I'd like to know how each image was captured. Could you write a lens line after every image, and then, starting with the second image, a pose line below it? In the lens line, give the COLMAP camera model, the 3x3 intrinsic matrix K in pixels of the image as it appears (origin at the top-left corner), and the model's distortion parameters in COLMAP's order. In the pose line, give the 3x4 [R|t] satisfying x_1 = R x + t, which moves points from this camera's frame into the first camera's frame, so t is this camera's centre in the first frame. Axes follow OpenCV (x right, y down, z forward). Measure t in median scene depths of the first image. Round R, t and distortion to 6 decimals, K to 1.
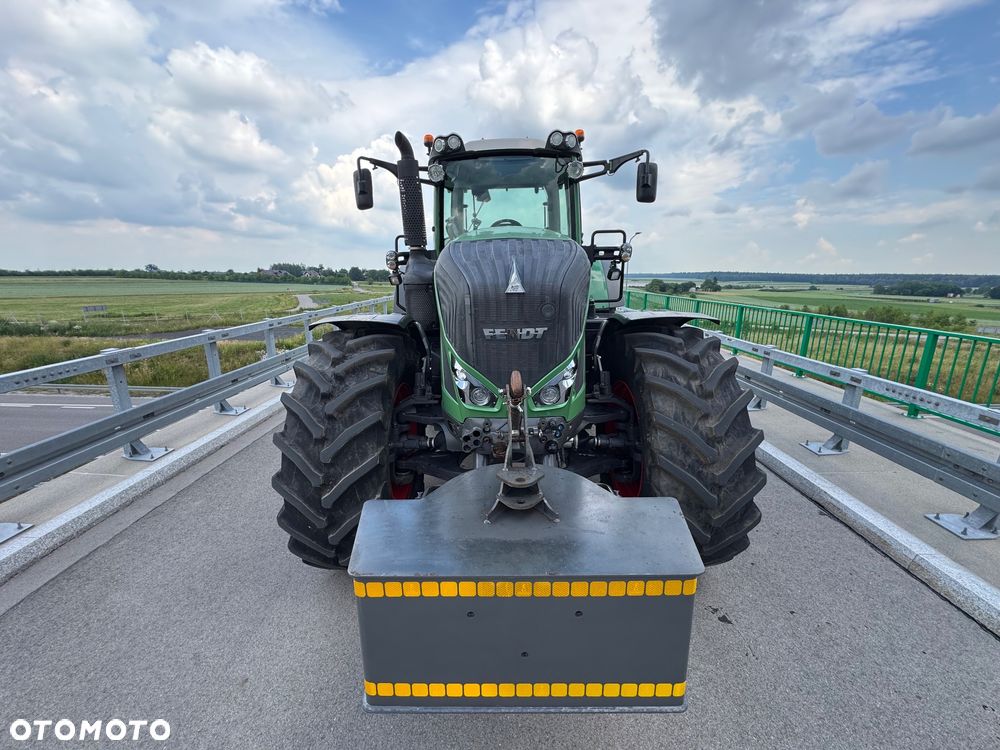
lens RADIAL K [[397.1, 0, 500.0], [0, 397.1, 375.0], [0, 0, 1]] dist [0.000480, 0.000297]
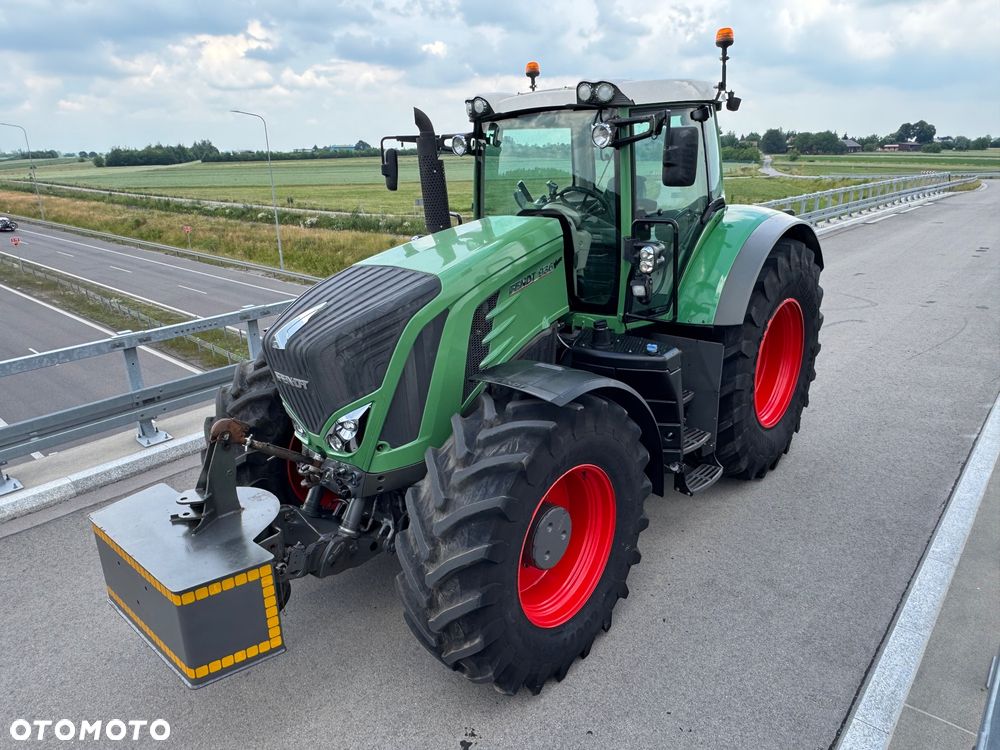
lens RADIAL K [[665.1, 0, 500.7], [0, 665.1, 377.5], [0, 0, 1]] dist [-0.003772, 0.000852]
pose [[0.756297, 0.190565, -0.625860, 0.876435], [-0.131255, 0.981384, 0.140207, -0.240755], [0.640927, -0.023891, 0.767230, -0.022578]]
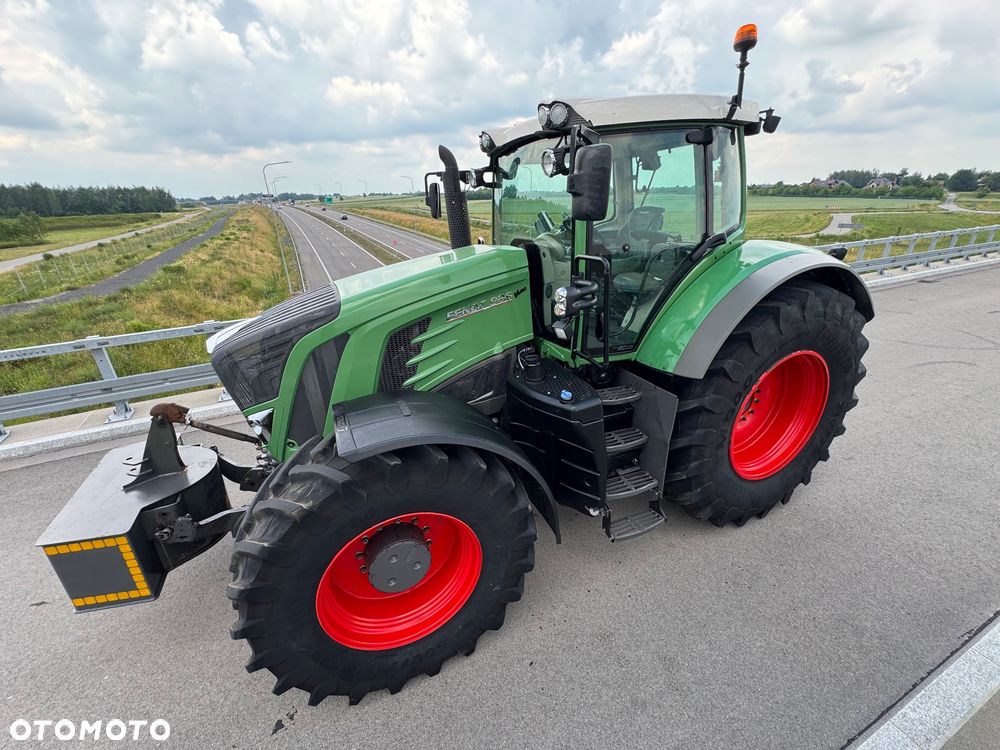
lens RADIAL K [[415.1, 0, 499.6], [0, 415.1, 374.7], [0, 0, 1]] dist [-0.002211, -0.000335]
pose [[0.419499, 0.344828, -0.839711, 0.859462], [-0.189834, 0.937912, 0.290318, -0.373971], [0.887684, 0.037618, 0.458913, 0.628771]]
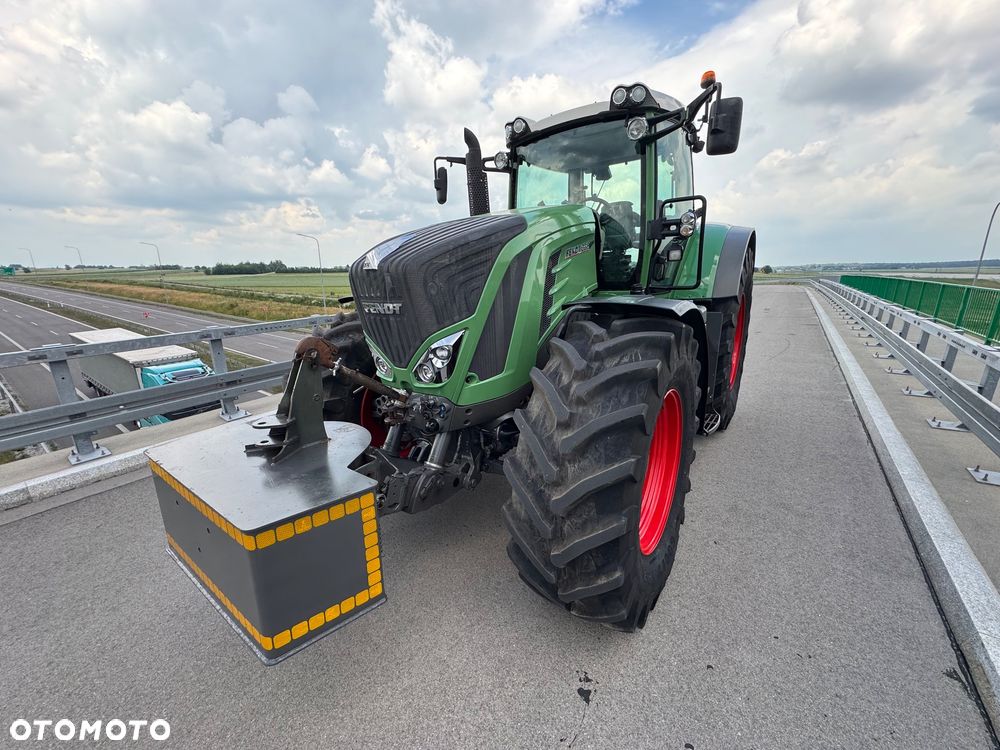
lens RADIAL K [[396.9, 0, 500.0], [0, 396.9, 375.0], [0, 0, 1]] dist [-0.001434, -0.000217]
pose [[0.816479, 0.137967, -0.560648, 0.497243], [-0.127815, 0.990129, 0.057517, -0.014737], [0.563049, 0.024698, 0.826054, 0.162213]]
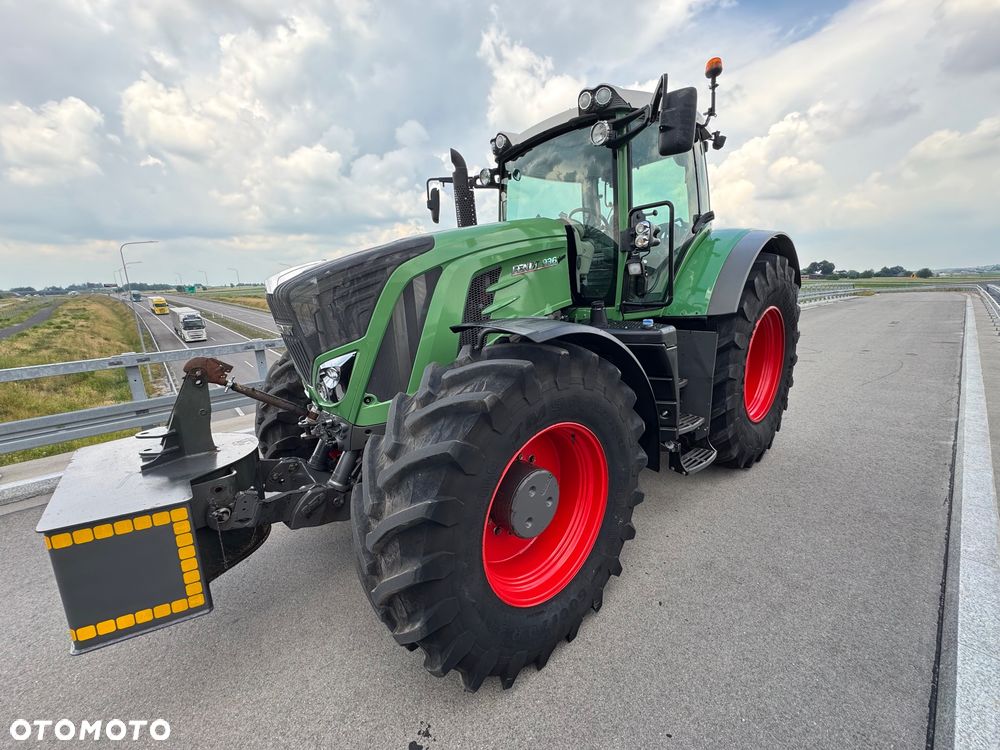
lens RADIAL K [[396.9, 0, 500.0], [0, 396.9, 375.0], [0, 0, 1]] dist [-0.001434, -0.000217]
pose [[0.663625, 0.147392, -0.733401, 0.697432], [-0.150217, 0.986684, 0.062369, -0.074469], [0.732828, 0.068780, 0.676929, 0.373235]]
